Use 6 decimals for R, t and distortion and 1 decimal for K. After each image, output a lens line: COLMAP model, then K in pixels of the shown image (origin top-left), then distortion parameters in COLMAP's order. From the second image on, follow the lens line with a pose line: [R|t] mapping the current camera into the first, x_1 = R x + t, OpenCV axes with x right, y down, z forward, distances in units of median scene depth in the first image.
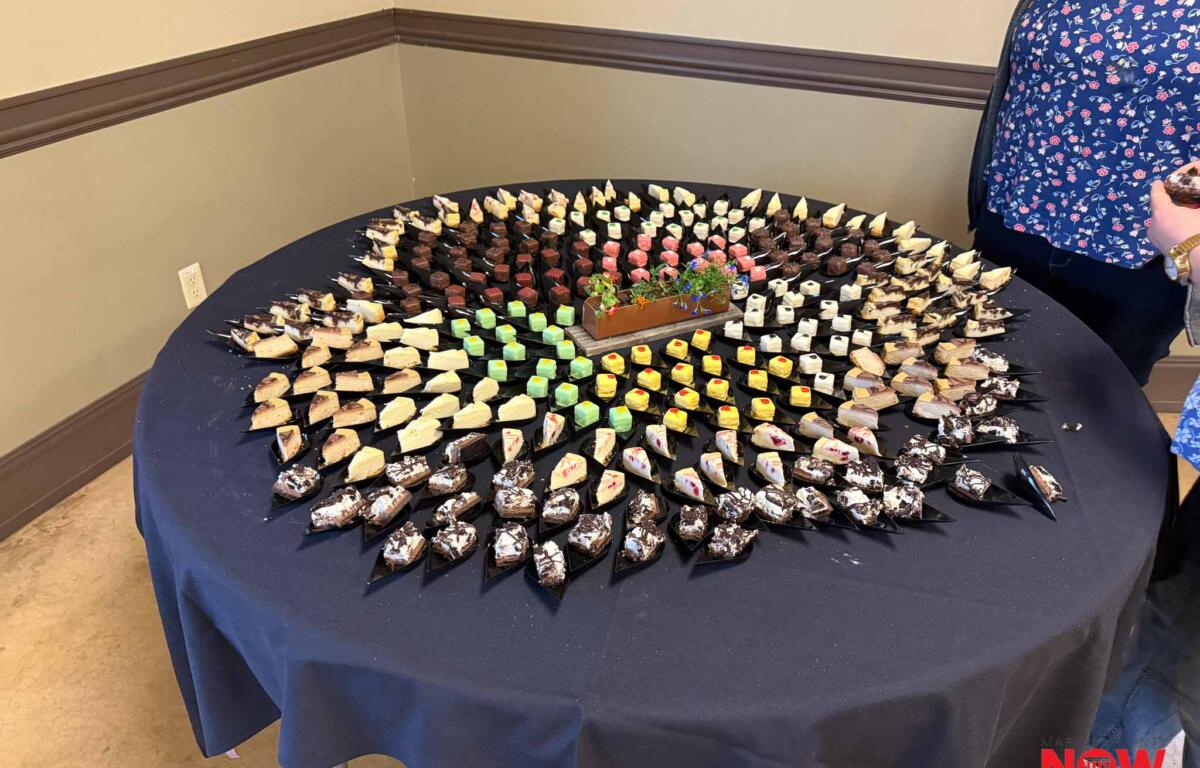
lens RADIAL K [[845.2, 0, 621.1], [0, 845.2, 389.2], [0, 0, 1]] dist [0.075697, -0.113180]
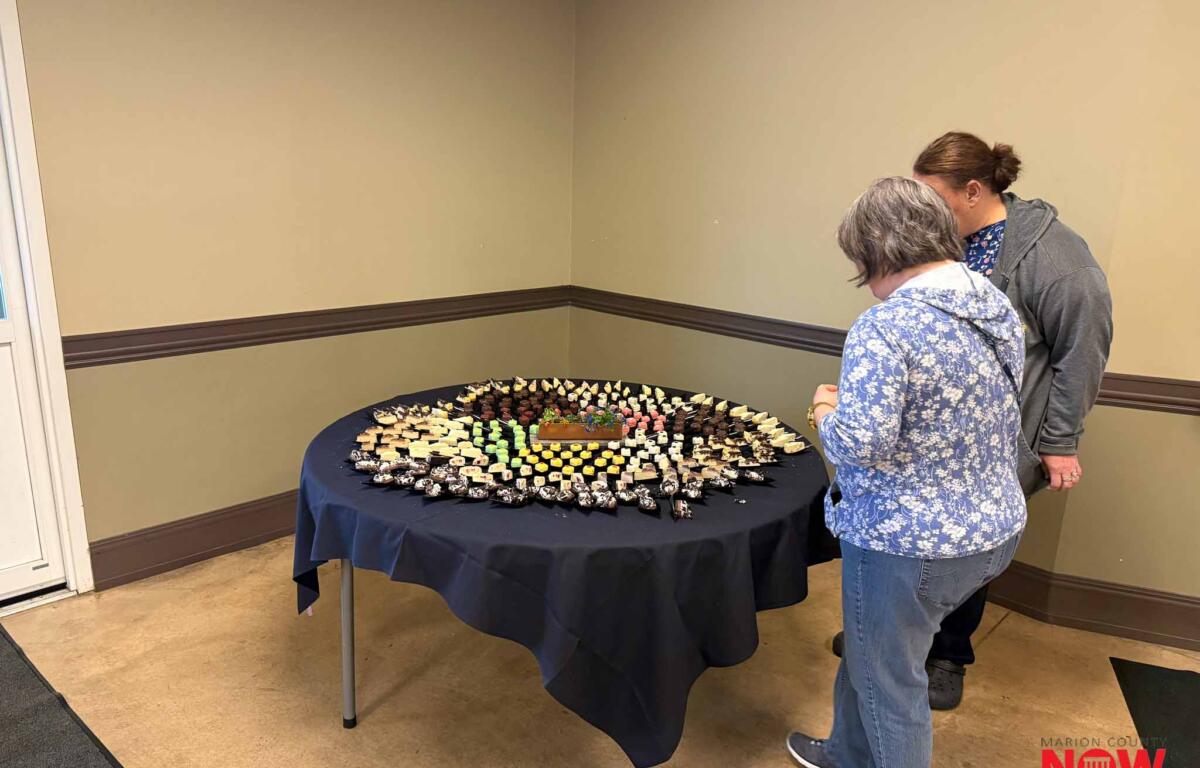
lens RADIAL K [[845.2, 0, 621.1], [0, 845.2, 389.2], [0, 0, 1]] dist [0.075697, -0.113180]
pose [[0.939110, 0.098143, -0.329304, 0.667672], [-0.196339, 0.939755, -0.279843, 0.290387], [0.282000, 0.327459, 0.901802, -0.605387]]
